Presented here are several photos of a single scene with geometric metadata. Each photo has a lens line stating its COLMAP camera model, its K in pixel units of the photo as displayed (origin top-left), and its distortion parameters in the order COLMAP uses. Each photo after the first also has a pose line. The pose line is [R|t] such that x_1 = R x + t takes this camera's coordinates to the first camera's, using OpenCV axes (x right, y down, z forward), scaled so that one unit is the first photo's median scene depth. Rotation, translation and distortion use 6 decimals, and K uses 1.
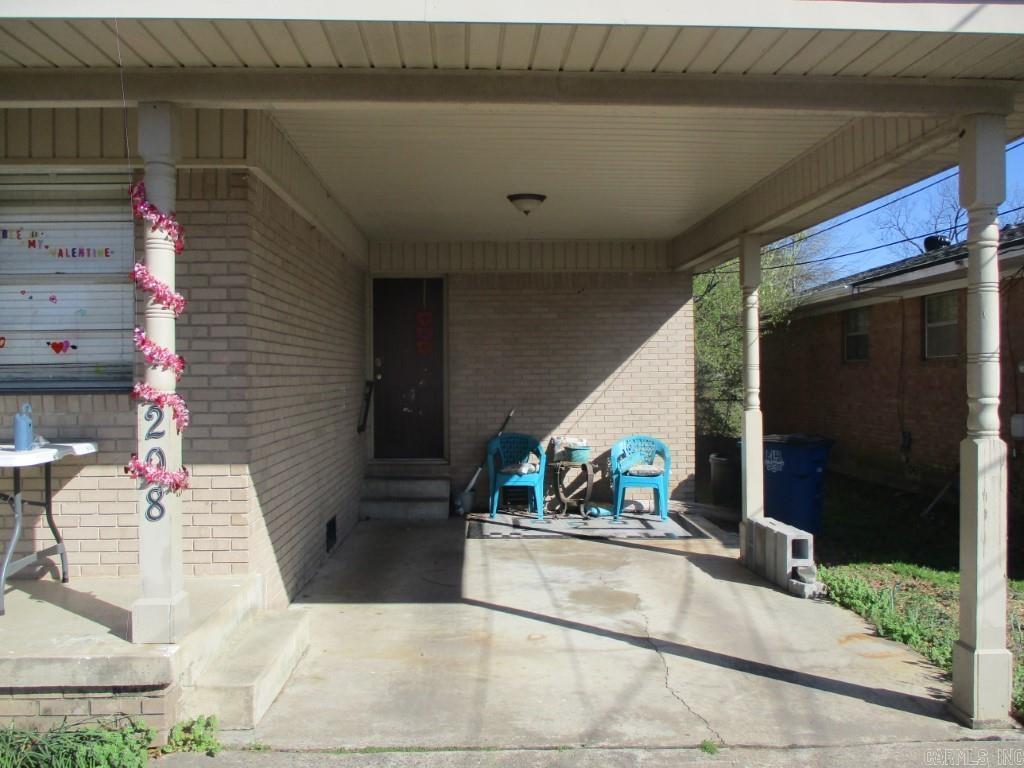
lens RADIAL K [[857.6, 0, 515.6], [0, 857.6, 382.5], [0, 0, 1]] dist [-0.034215, 0.004689]
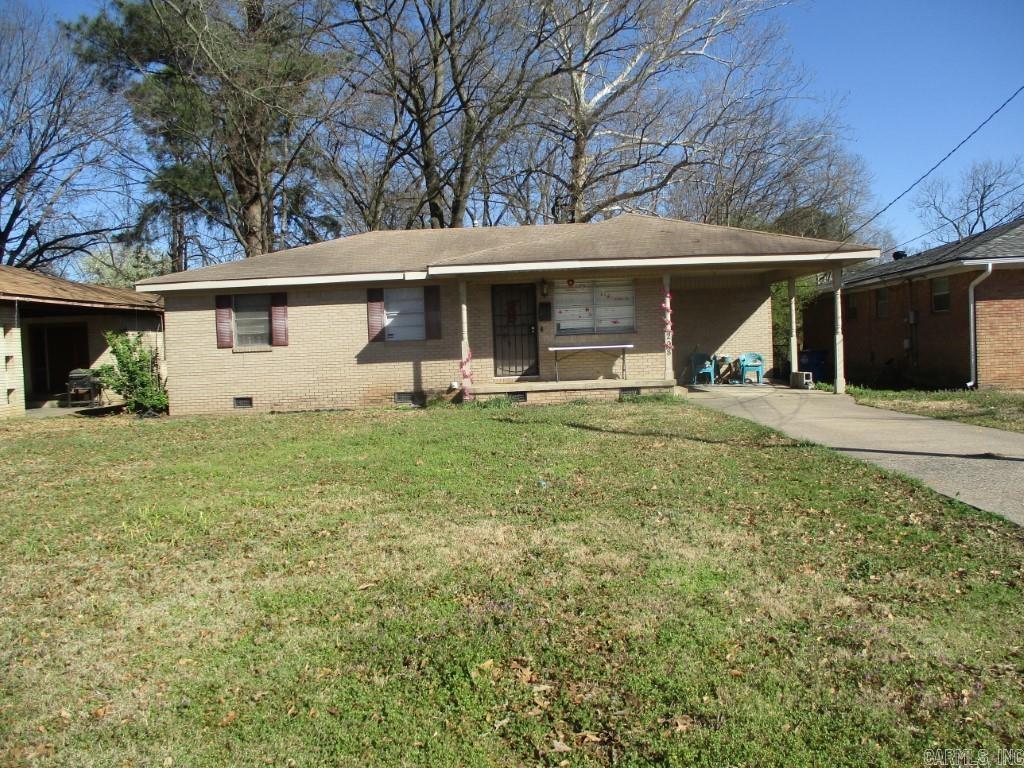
lens RADIAL K [[857.6, 0, 515.6], [0, 857.6, 382.5], [0, 0, 1]] dist [-0.034215, 0.004689]
pose [[0.997003, -0.029304, -0.071605, -0.384294], [0.031555, 0.999036, 0.030511, 0.054913], [0.070642, -0.032679, 0.996966, -1.634437]]
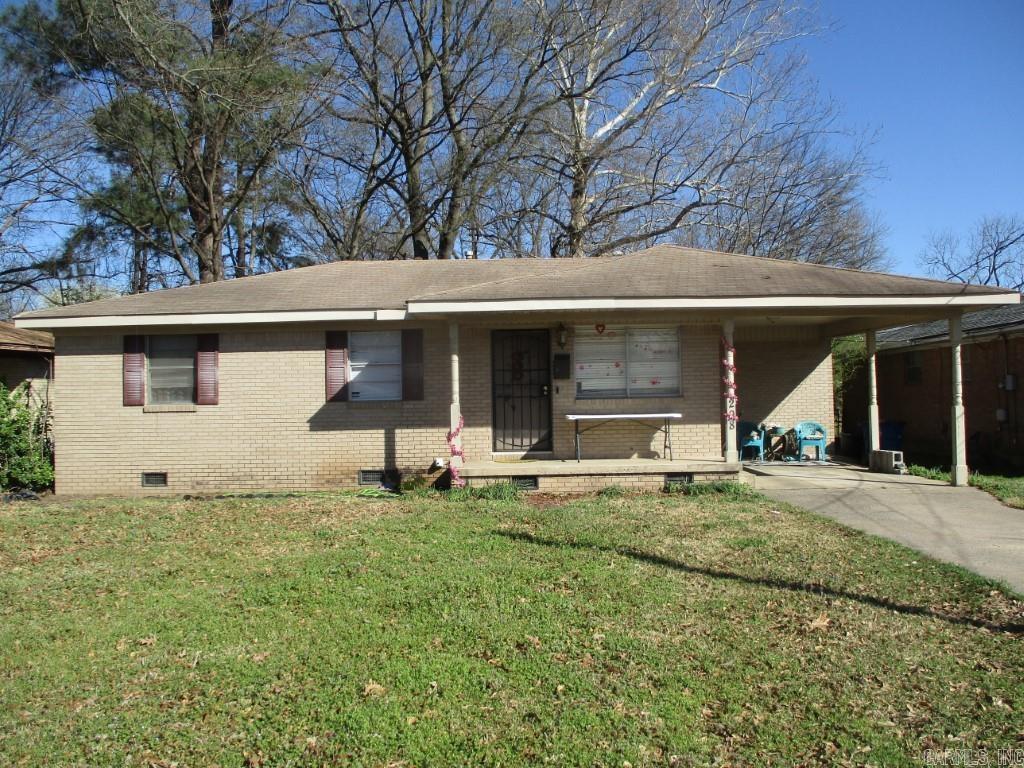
lens RADIAL K [[857.6, 0, 515.6], [0, 857.6, 382.5], [0, 0, 1]] dist [-0.034215, 0.004689]
pose [[0.998774, -0.012668, -0.047863, -0.469490], [0.011302, 0.999524, -0.028698, 0.020751], [0.048204, 0.028121, 0.998442, -1.102409]]
